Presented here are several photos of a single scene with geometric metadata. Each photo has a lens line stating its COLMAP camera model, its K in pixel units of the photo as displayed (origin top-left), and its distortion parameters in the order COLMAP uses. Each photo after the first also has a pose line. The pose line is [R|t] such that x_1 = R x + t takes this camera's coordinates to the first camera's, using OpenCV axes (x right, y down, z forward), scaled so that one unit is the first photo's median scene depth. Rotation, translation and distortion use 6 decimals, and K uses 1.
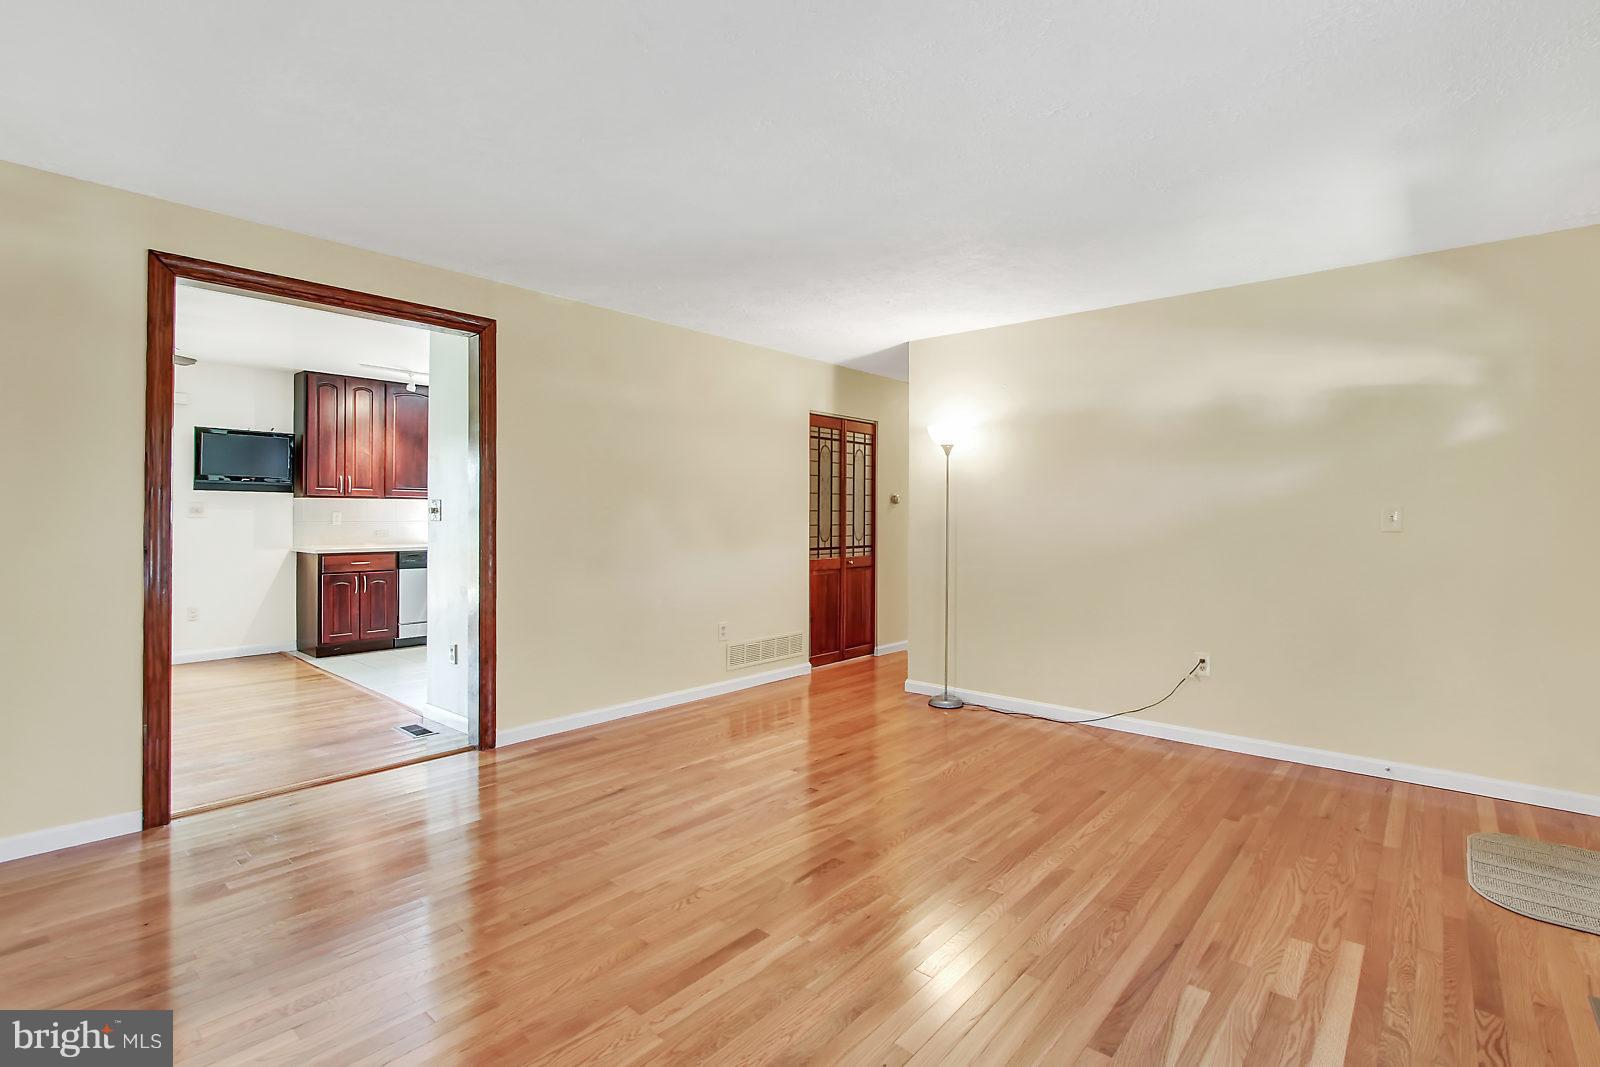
lens RADIAL K [[759.8, 0, 794.4], [0, 759.8, 522.0], [0, 0, 1]] dist [-0.001821, 0.000009]
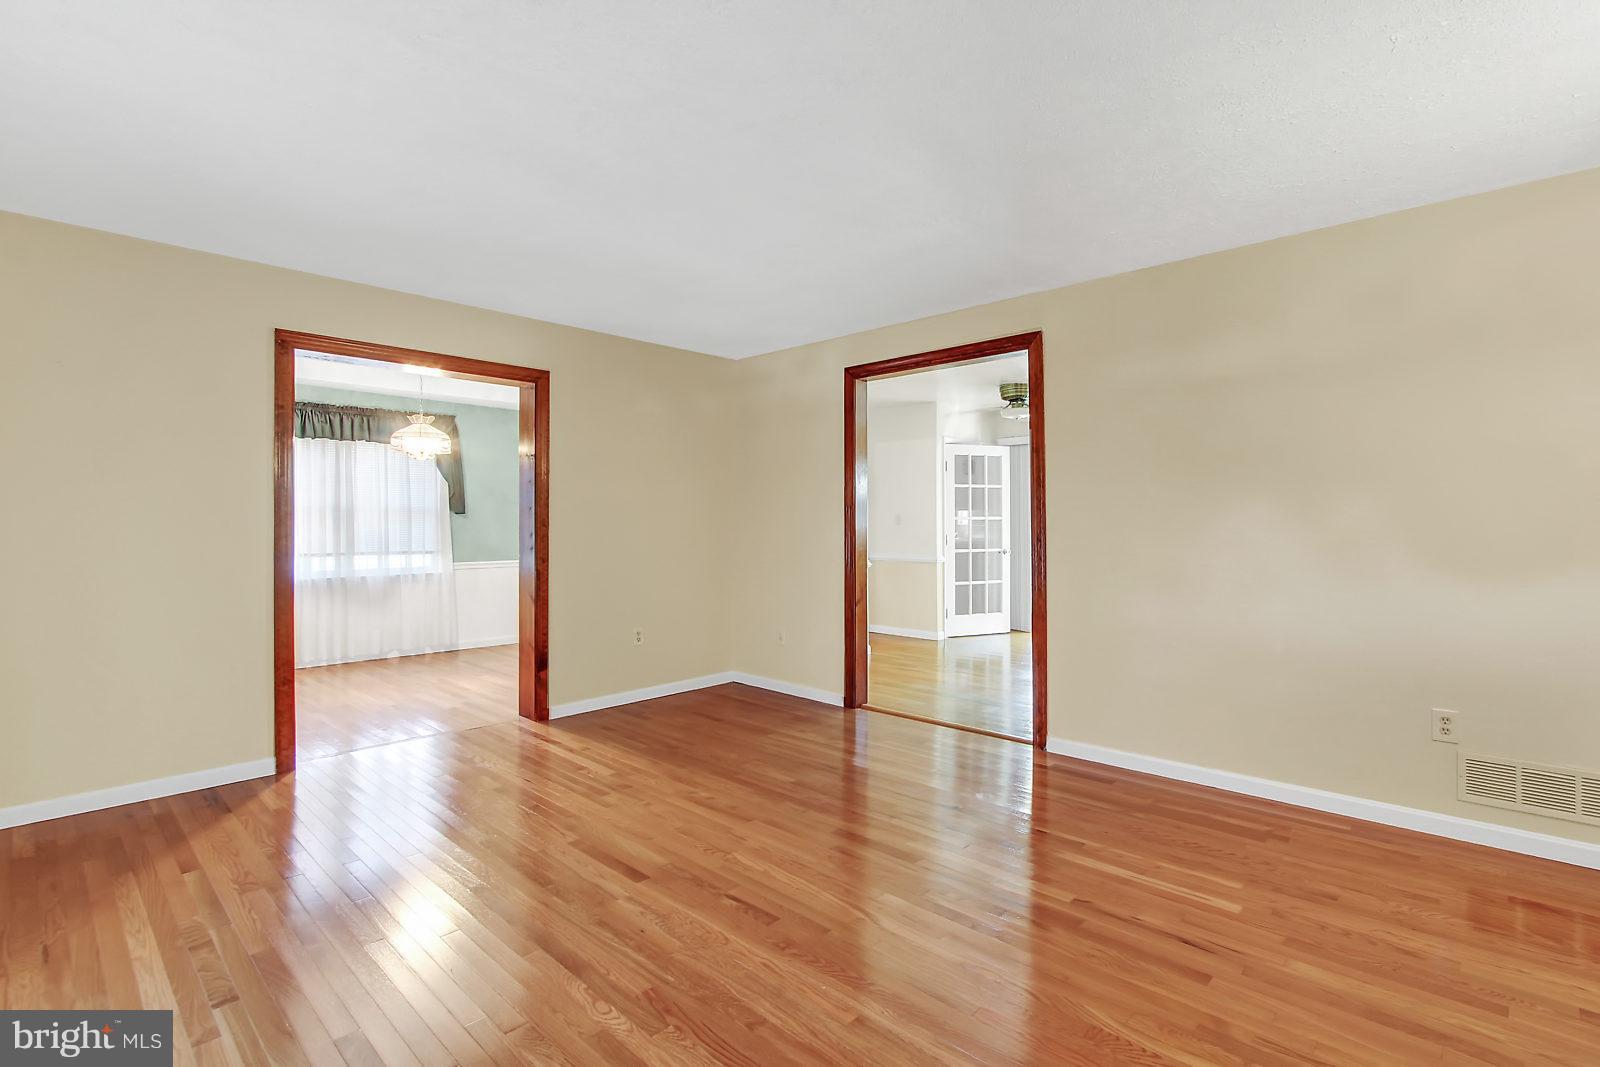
lens RADIAL K [[738.3, 0, 809.4], [0, 738.3, 523.8], [0, 0, 1]] dist [-0.005625, -0.000092]
pose [[-0.040973, -0.005965, -0.999142, 0.778310], [-0.002097, 0.999980, -0.005884, 0.002044], [0.999158, 0.001854, -0.040985, 0.940301]]
